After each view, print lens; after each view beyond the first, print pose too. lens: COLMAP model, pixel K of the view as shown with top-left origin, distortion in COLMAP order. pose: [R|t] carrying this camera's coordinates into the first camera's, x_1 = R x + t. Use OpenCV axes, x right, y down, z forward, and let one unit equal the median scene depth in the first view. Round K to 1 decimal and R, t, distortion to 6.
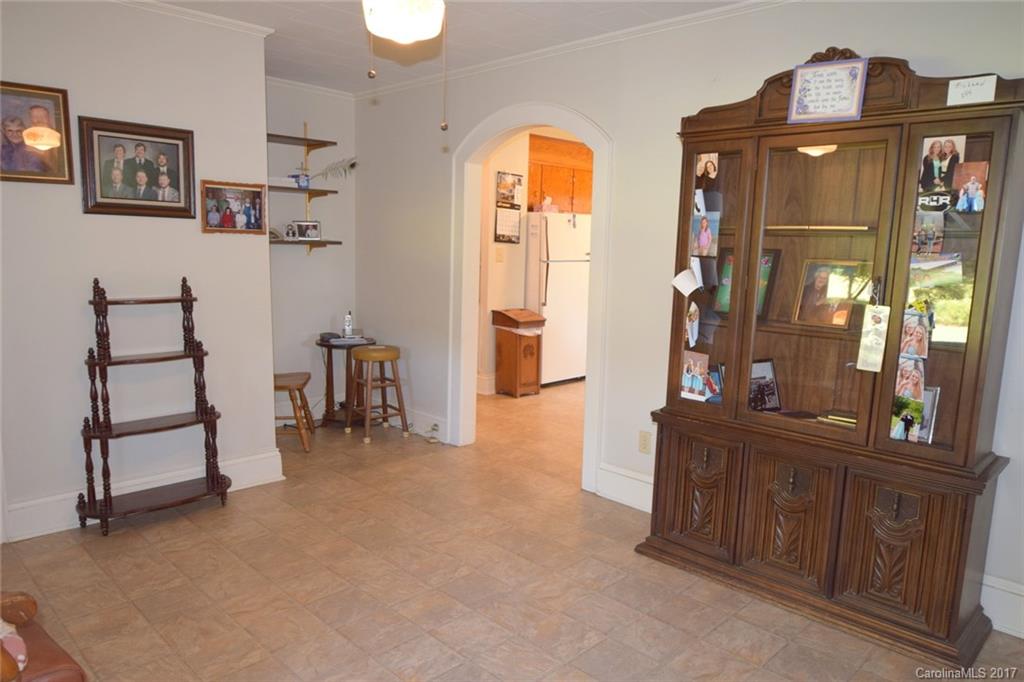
lens RADIAL K [[688.1, 0, 518.0], [0, 688.1, 358.5], [0, 0, 1]] dist [-0.035444, 0.000144]
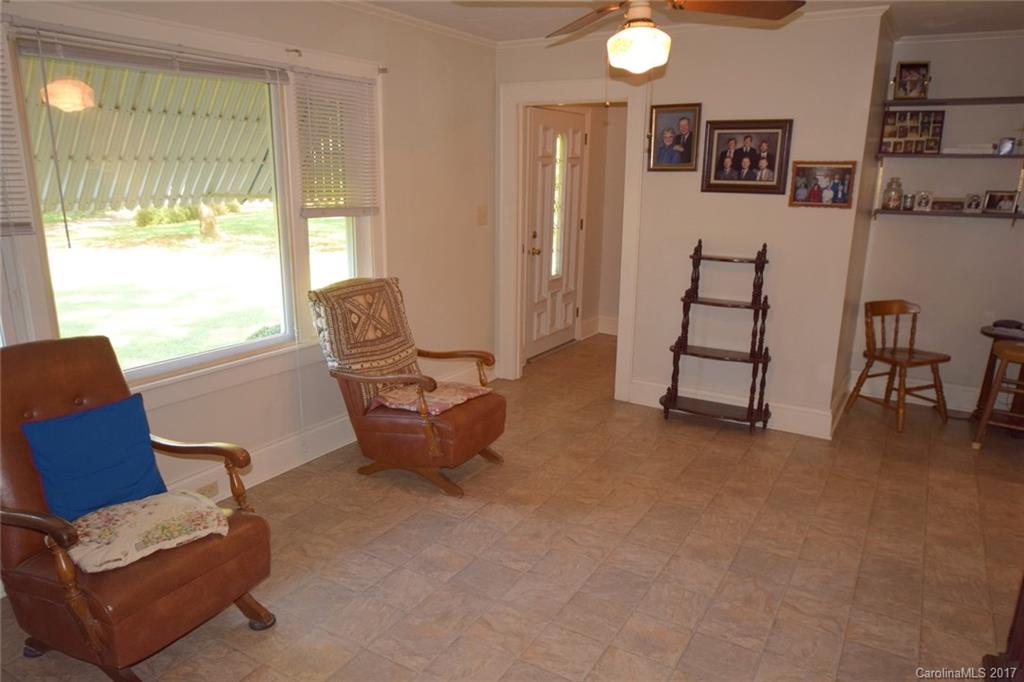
lens RADIAL K [[700.9, 0, 512.0], [0, 700.9, 341.0], [0, 0, 1]] dist [-0.007622, -0.002781]
pose [[0.234991, 0.199539, -0.951296, 0.628874], [-0.165119, 0.972672, 0.163234, -0.079257], [0.957870, 0.118718, 0.261517, 0.264089]]
